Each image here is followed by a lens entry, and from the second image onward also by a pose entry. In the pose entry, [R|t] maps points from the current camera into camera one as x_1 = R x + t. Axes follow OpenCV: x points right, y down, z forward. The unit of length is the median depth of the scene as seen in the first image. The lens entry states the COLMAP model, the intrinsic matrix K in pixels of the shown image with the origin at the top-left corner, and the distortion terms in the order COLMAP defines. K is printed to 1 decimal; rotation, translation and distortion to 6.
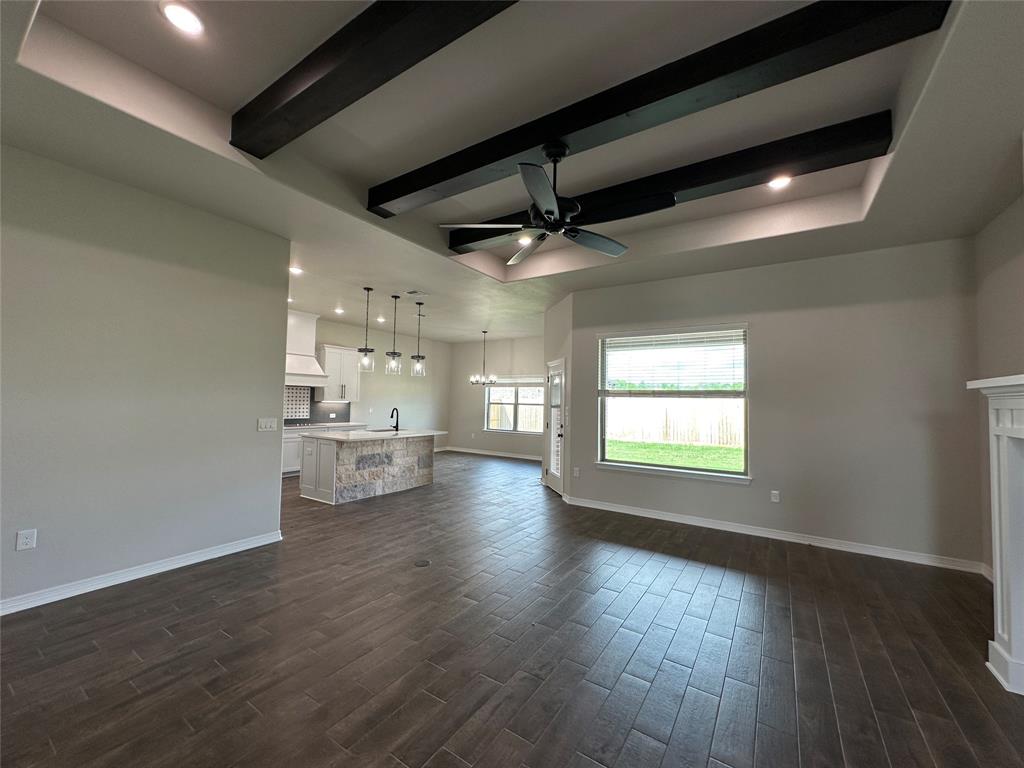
lens RADIAL K [[409.1, 0, 509.2], [0, 409.1, 381.9], [0, 0, 1]] dist [-0.003161, 0.000641]
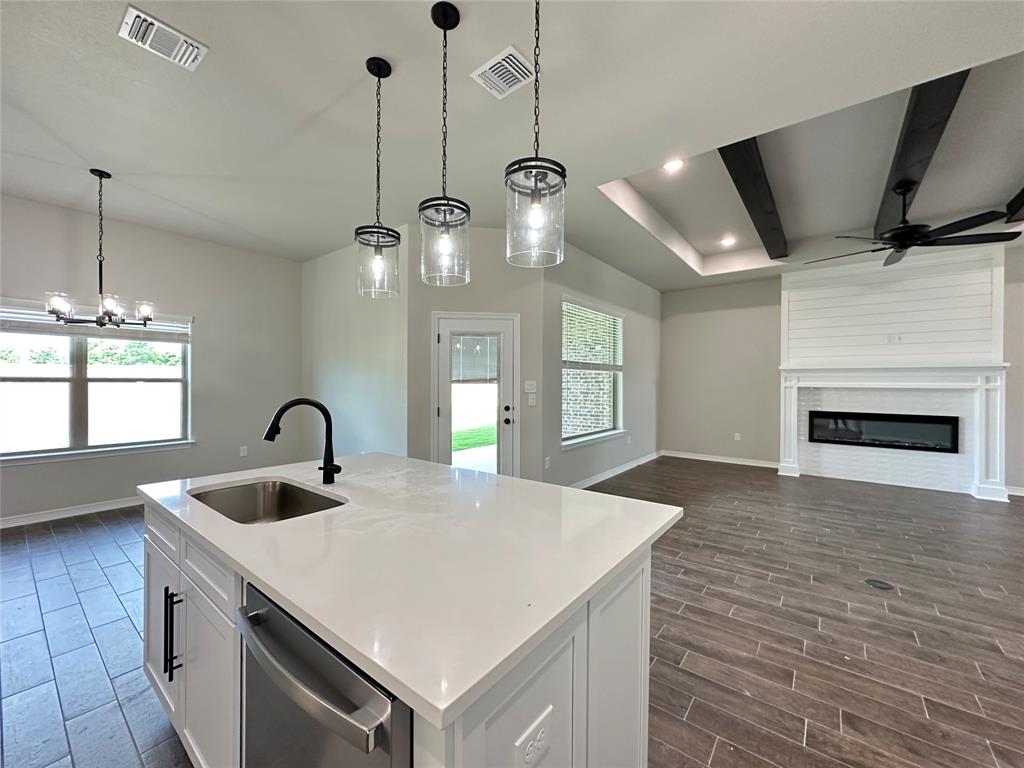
lens RADIAL K [[409.1, 0, 509.0], [0, 409.1, 384.1], [0, 0, 1]] dist [-0.003161, 0.000641]
pose [[0.078437, -0.024522, 0.996617, -0.760442], [-0.048677, 0.998411, 0.028397, 0.059126], [-0.995730, -0.050740, 0.077119, 1.230247]]
